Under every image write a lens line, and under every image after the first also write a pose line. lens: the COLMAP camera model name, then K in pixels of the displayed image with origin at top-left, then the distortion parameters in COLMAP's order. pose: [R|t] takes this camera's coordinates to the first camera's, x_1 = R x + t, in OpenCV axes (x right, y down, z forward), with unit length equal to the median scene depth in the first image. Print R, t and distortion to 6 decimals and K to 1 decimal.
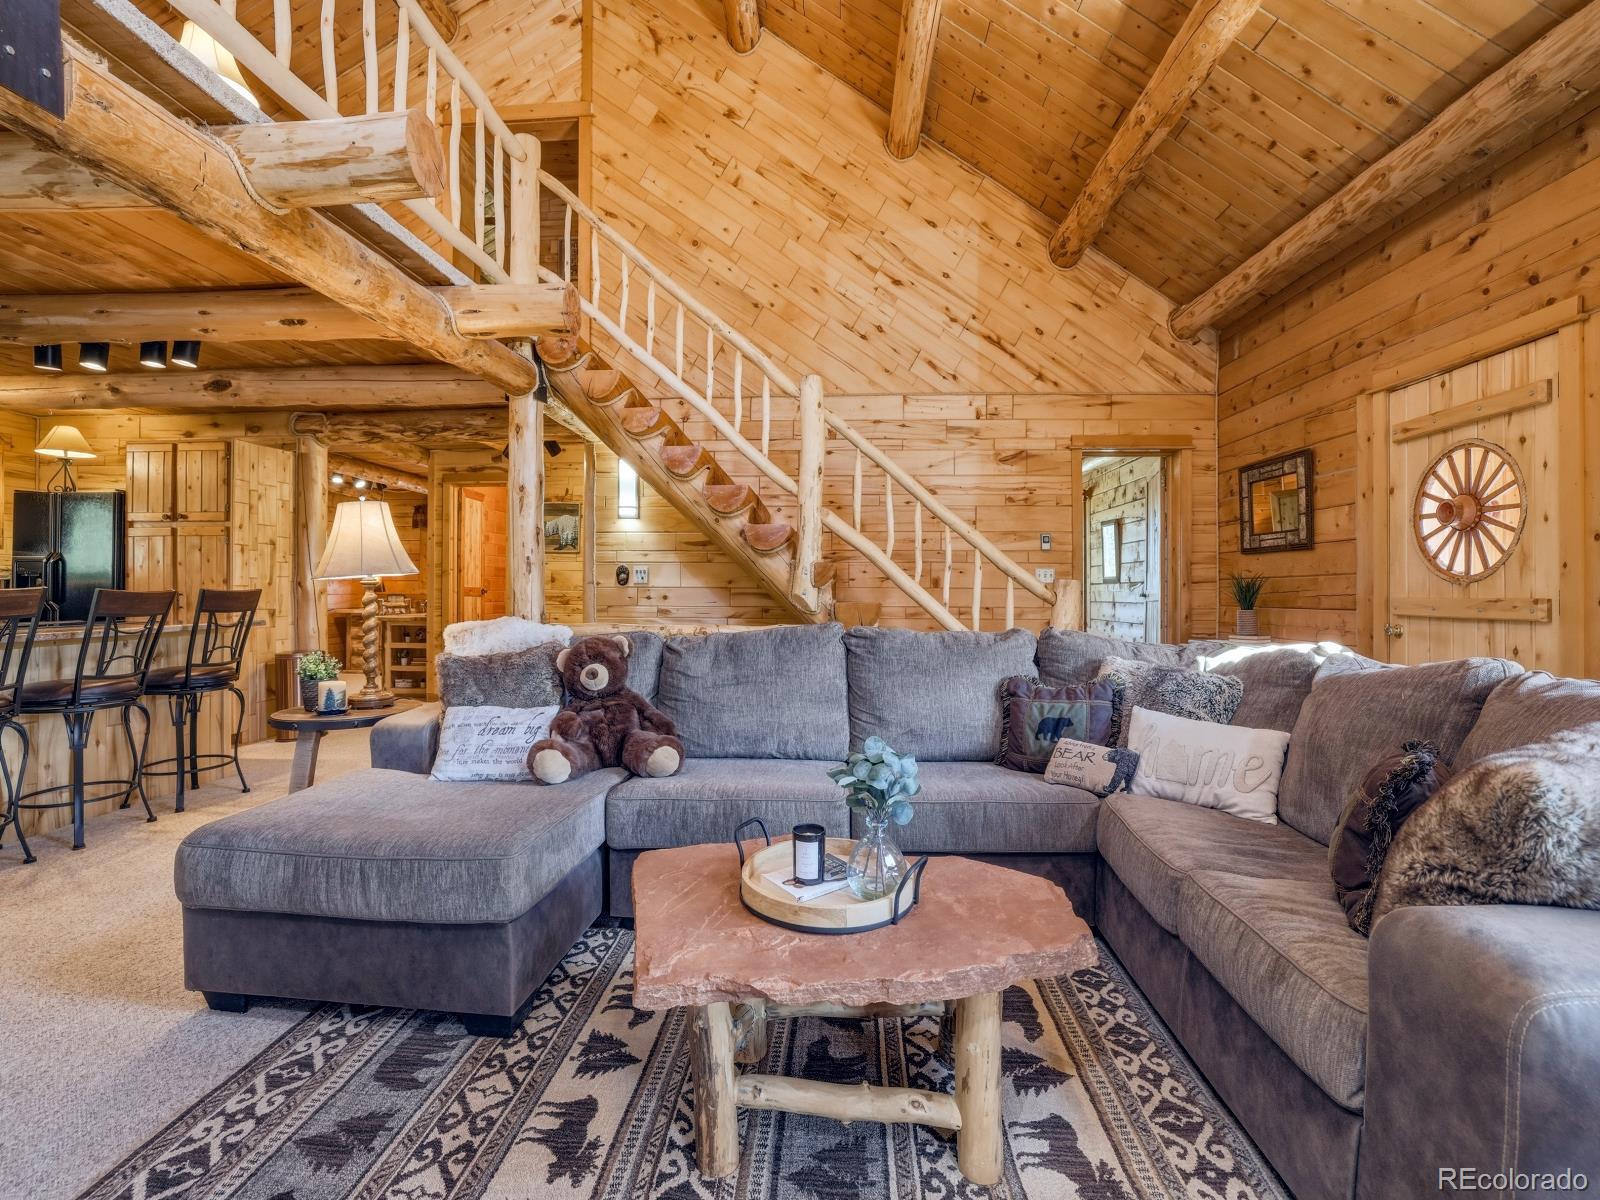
lens RADIAL K [[689.1, 0, 800.0], [0, 689.1, 600.0], [0, 0, 1]] dist [-0.051449, 0.016888]
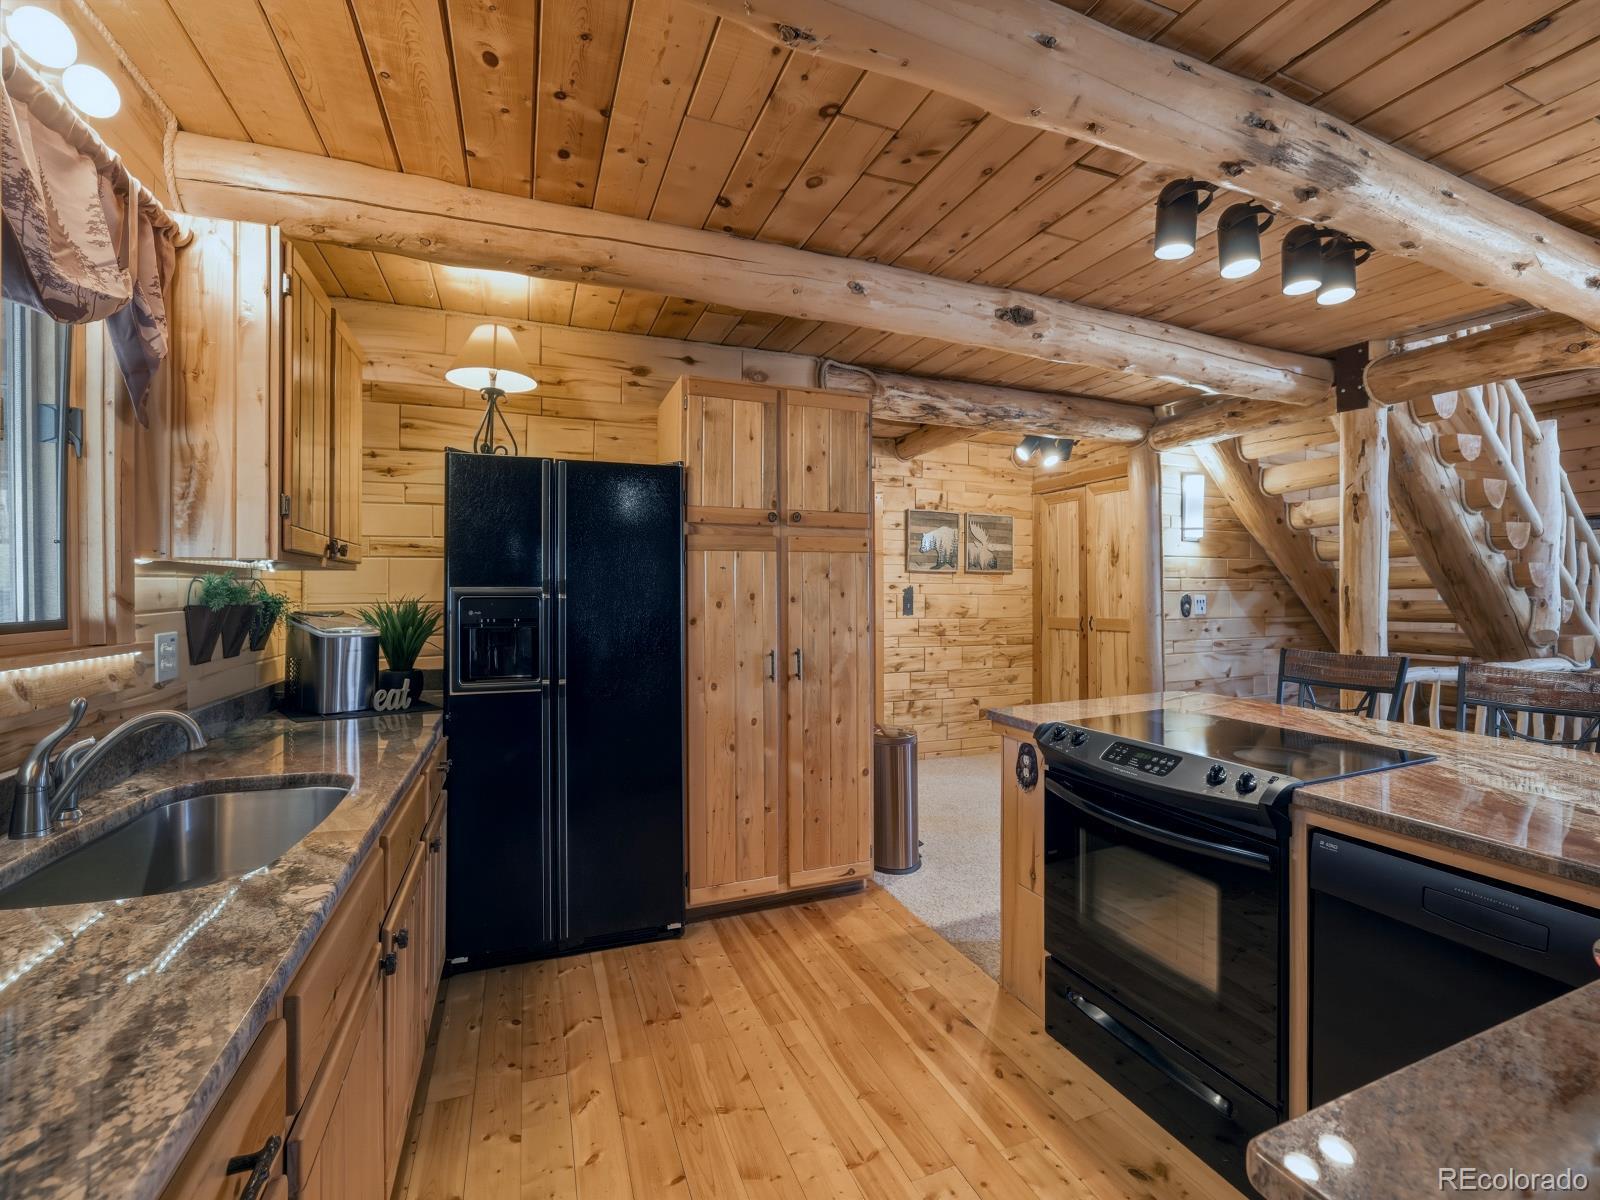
lens RADIAL K [[689.1, 0, 800.0], [0, 689.1, 600.0], [0, 0, 1]] dist [-0.051449, 0.016888]
pose [[0.907993, -0.010892, 0.418843, -1.181433], [0.010974, 0.999937, 0.002213, -0.055251], [-0.418841, 0.002587, 0.908056, 0.457223]]
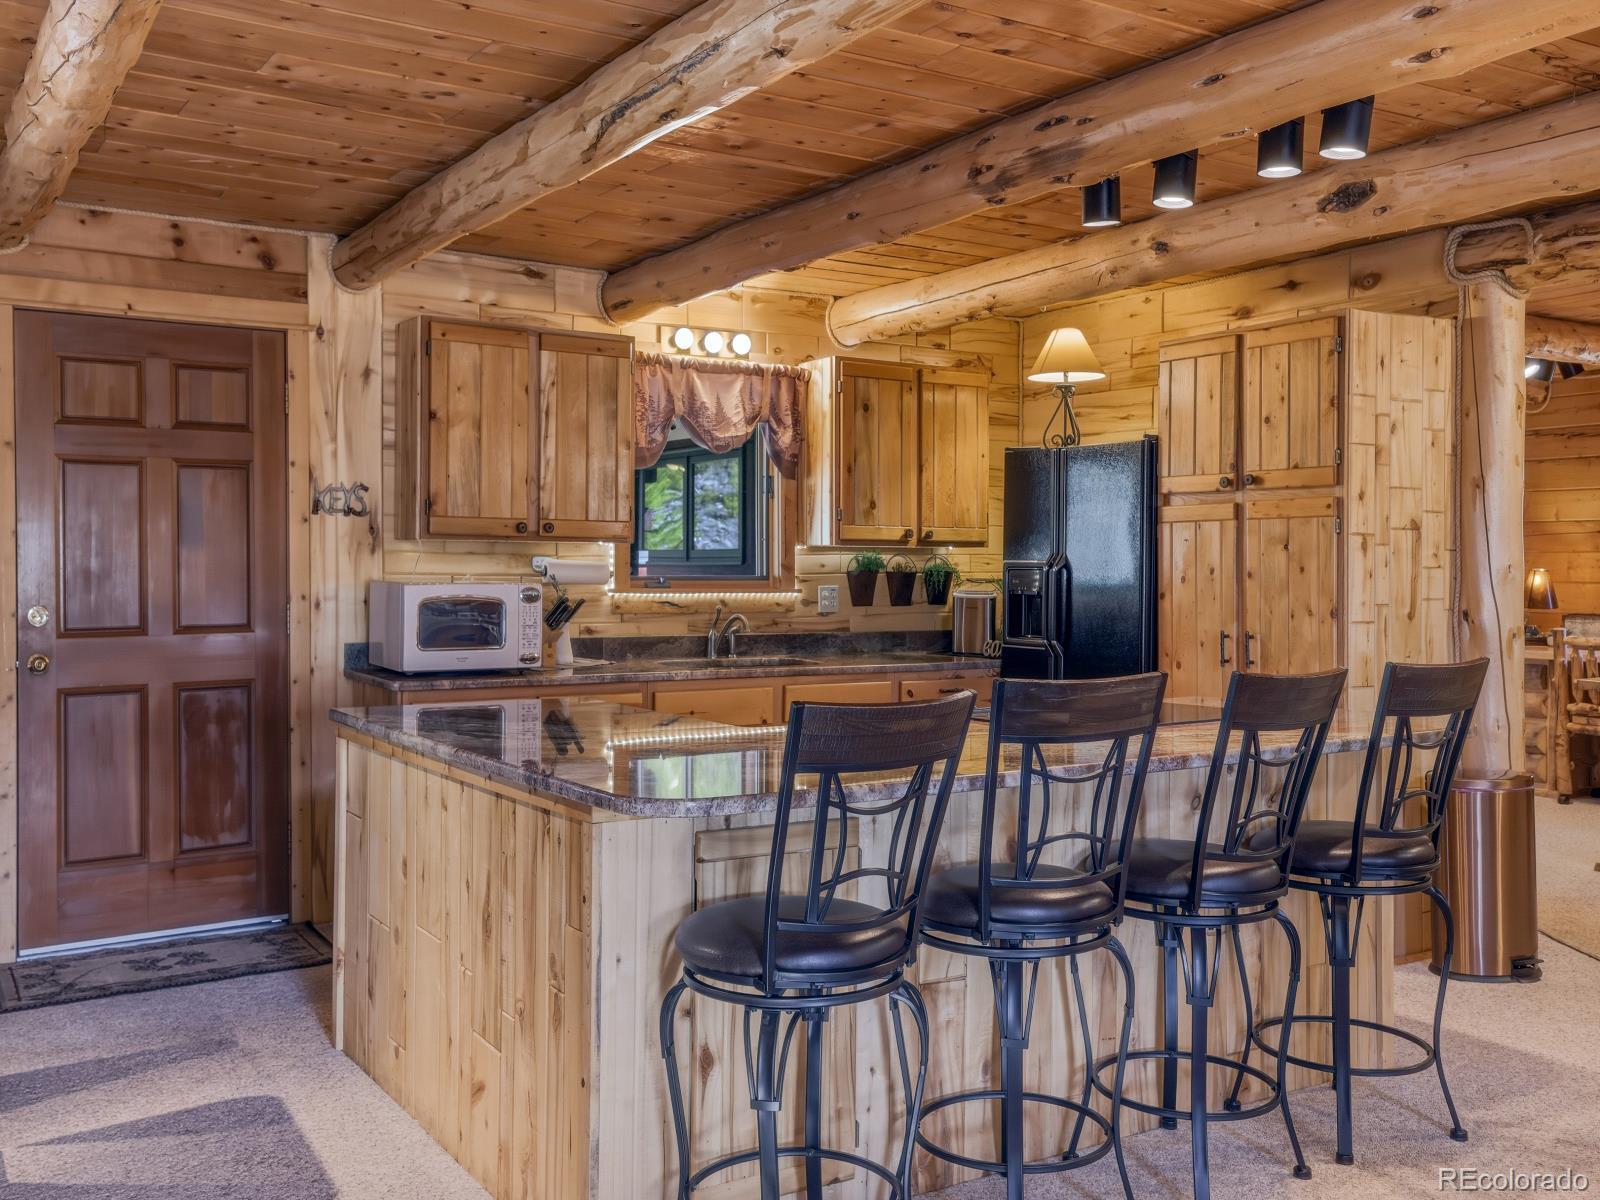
lens RADIAL K [[1456.2, 0, 800.0], [0, 1456.2, 600.0], [0, 0, 1]] dist [0.057659, 0.009269]
pose [[0.586156, 0.017850, -0.810002, -0.237101], [-0.015227, 0.999823, 0.011014, -0.042470], [0.810055, 0.005878, 0.586324, 0.083514]]
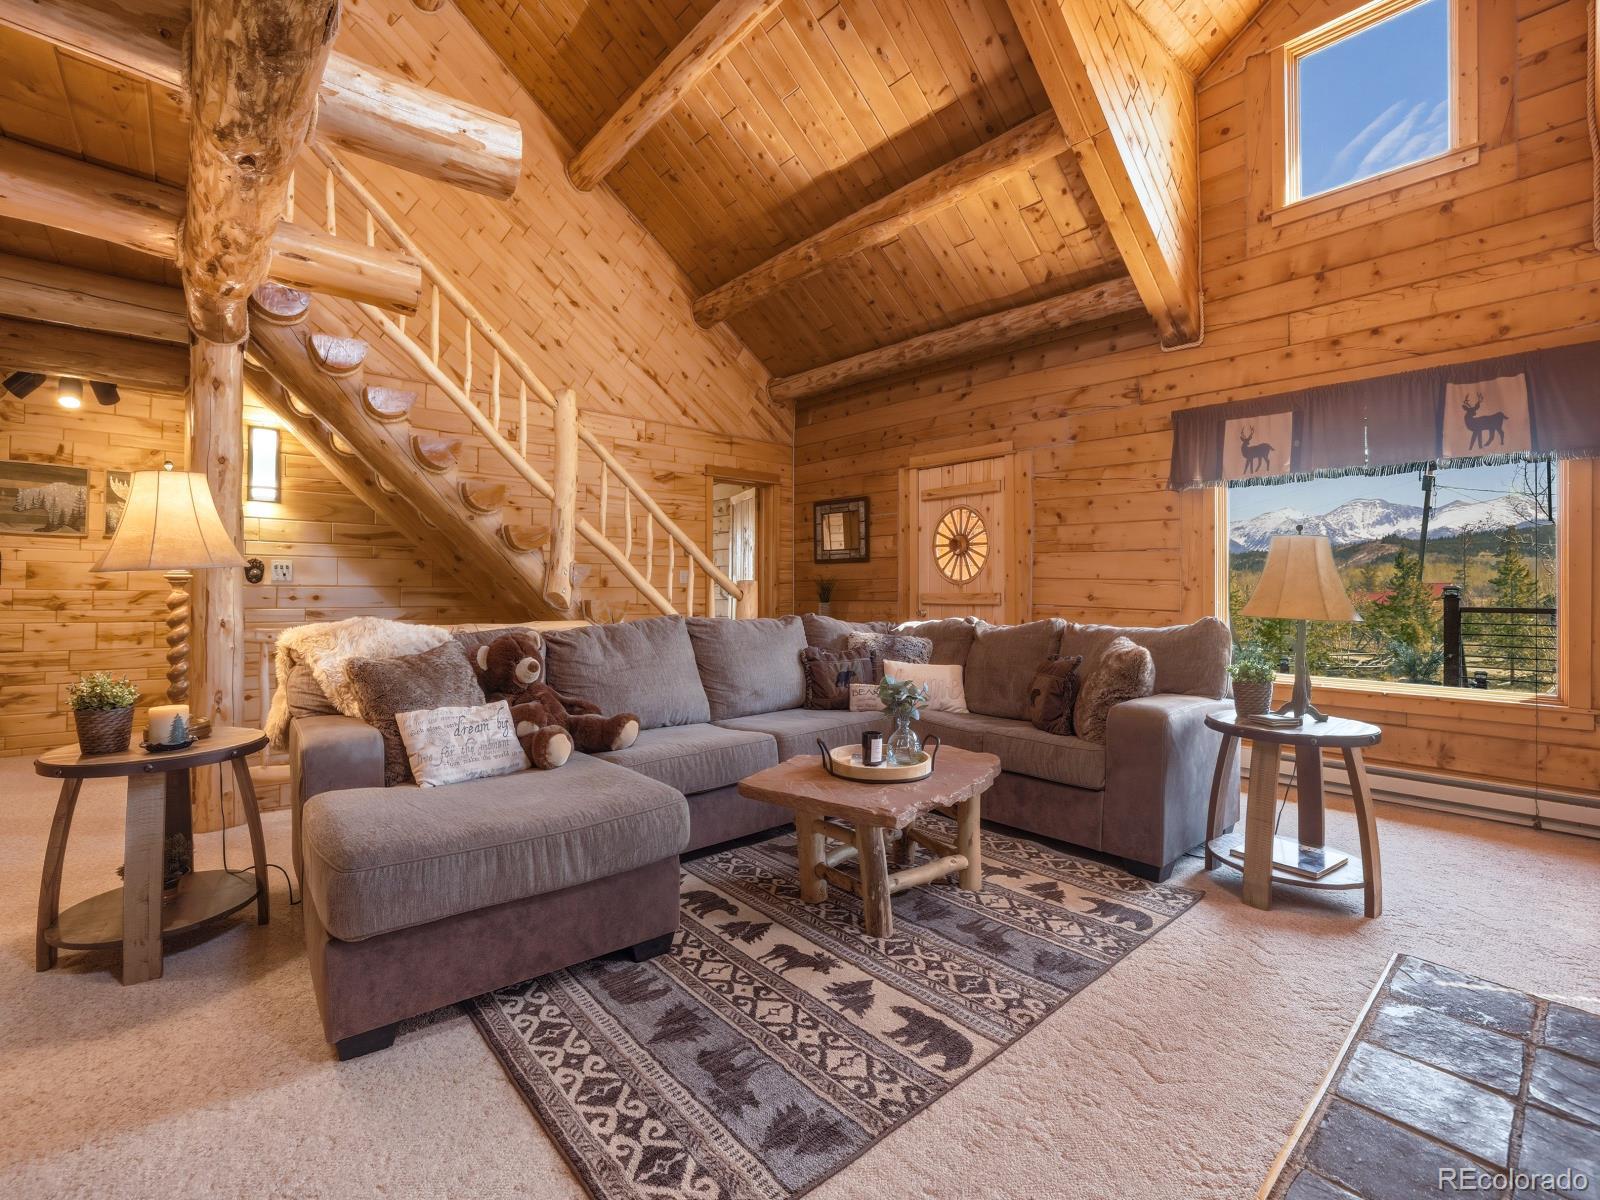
lens RADIAL K [[689.1, 0, 800.0], [0, 689.1, 600.0], [0, 0, 1]] dist [-0.051449, 0.016888]
pose [[0.721087, -0.009851, 0.692774, -0.376355], [0.010293, 0.999941, 0.003505, 0.002984], [-0.692768, 0.004603, 0.721146, -0.020922]]
